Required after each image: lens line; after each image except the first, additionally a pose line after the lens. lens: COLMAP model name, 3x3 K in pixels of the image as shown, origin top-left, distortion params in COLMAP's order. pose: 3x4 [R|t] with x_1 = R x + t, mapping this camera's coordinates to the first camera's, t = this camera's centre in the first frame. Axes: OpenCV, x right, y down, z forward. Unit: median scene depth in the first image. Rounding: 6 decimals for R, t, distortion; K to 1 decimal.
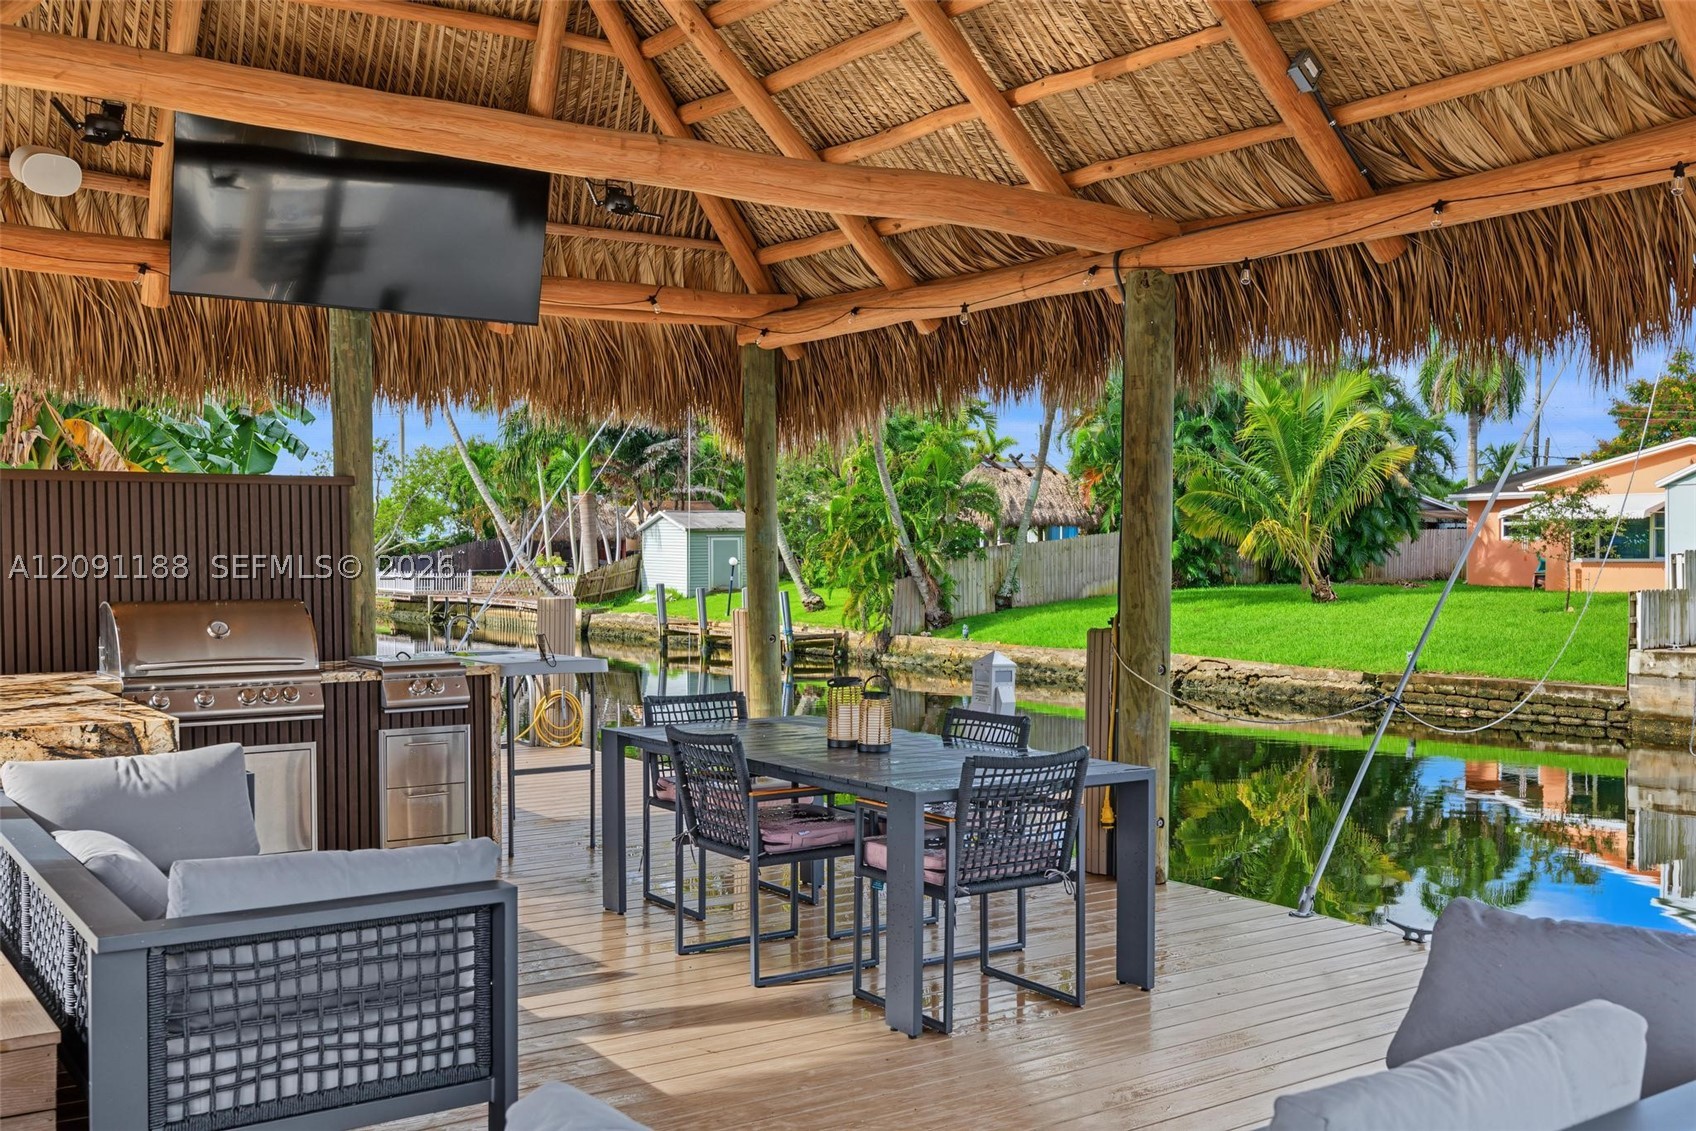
lens RADIAL K [[1613.4, 0, 848.0], [0, 1613.4, 565.5], [0, 0, 1]] dist [0.007067, -0.000994]
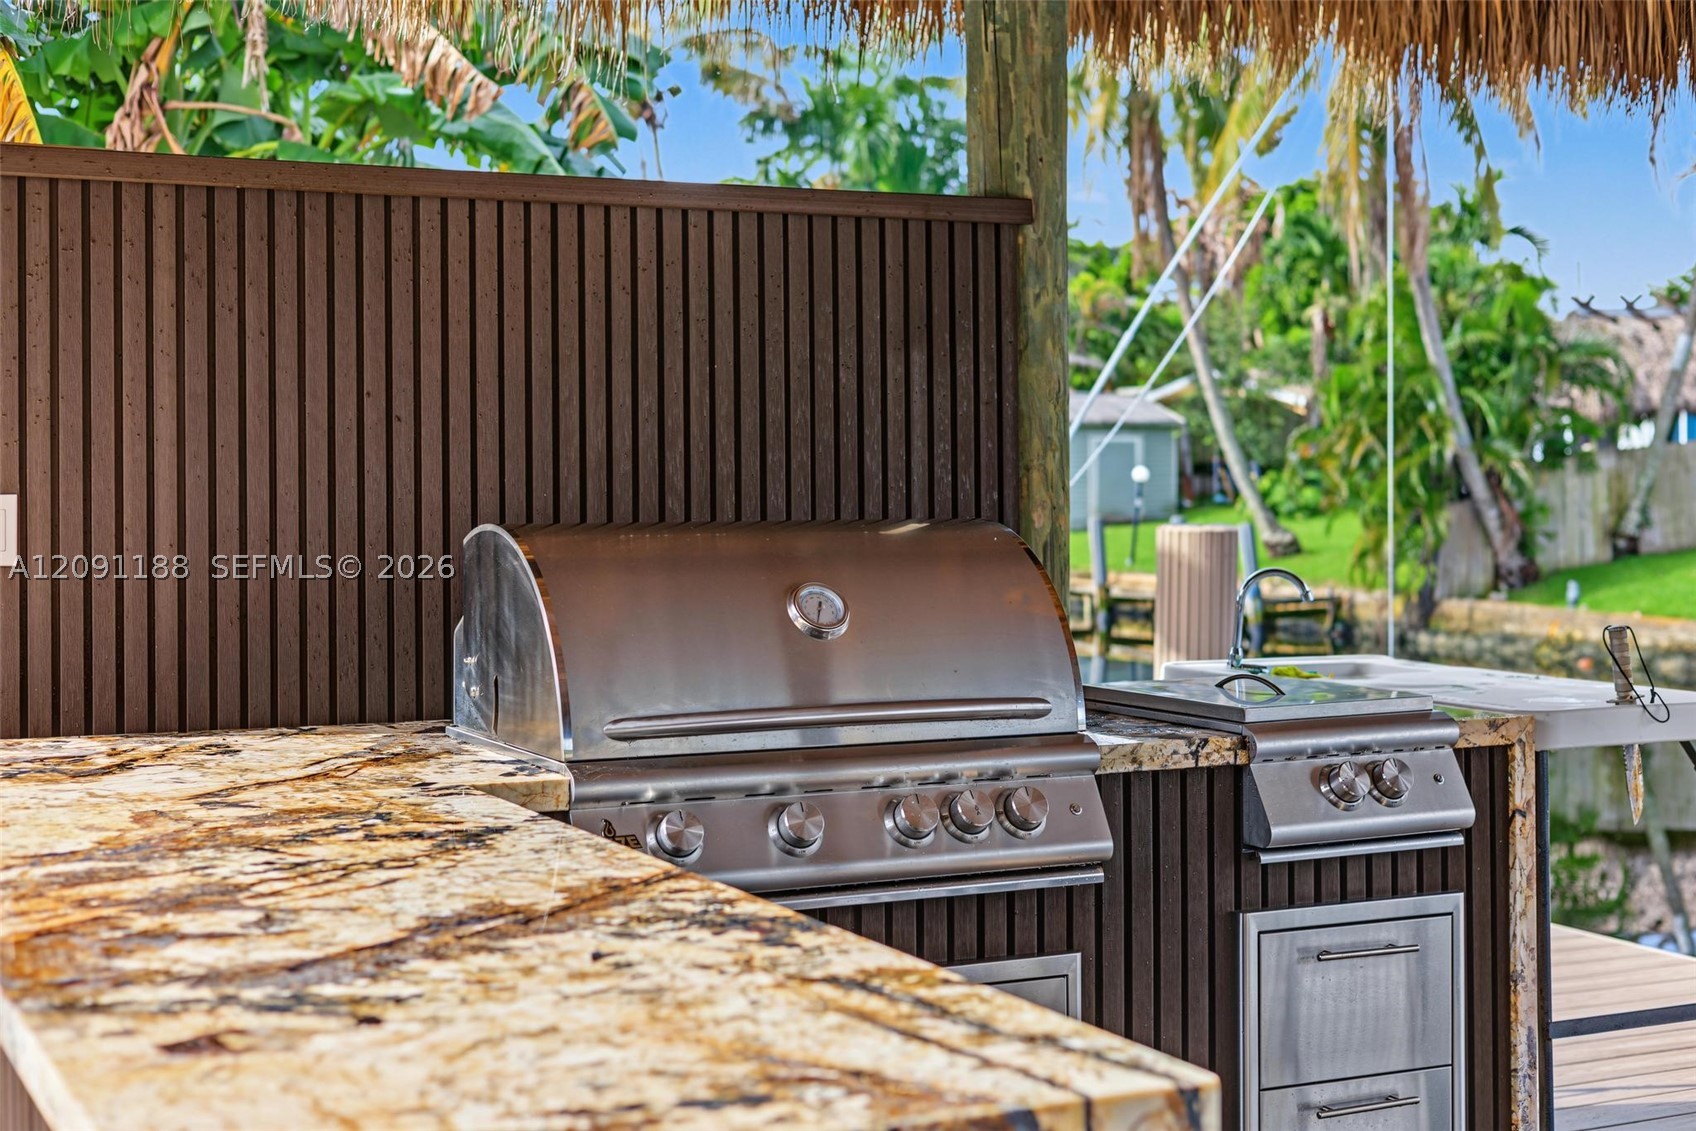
lens RADIAL K [[2403.7, 0, 848.0], [0, 2403.7, 565.5], [0, 0, 1]] dist [0.000076, 0.002093]
pose [[0.989666, 0.007970, -0.143170, -0.061009], [-0.003327, 0.999462, 0.032642, 0.002864], [0.143353, -0.031828, 0.989160, 0.101255]]
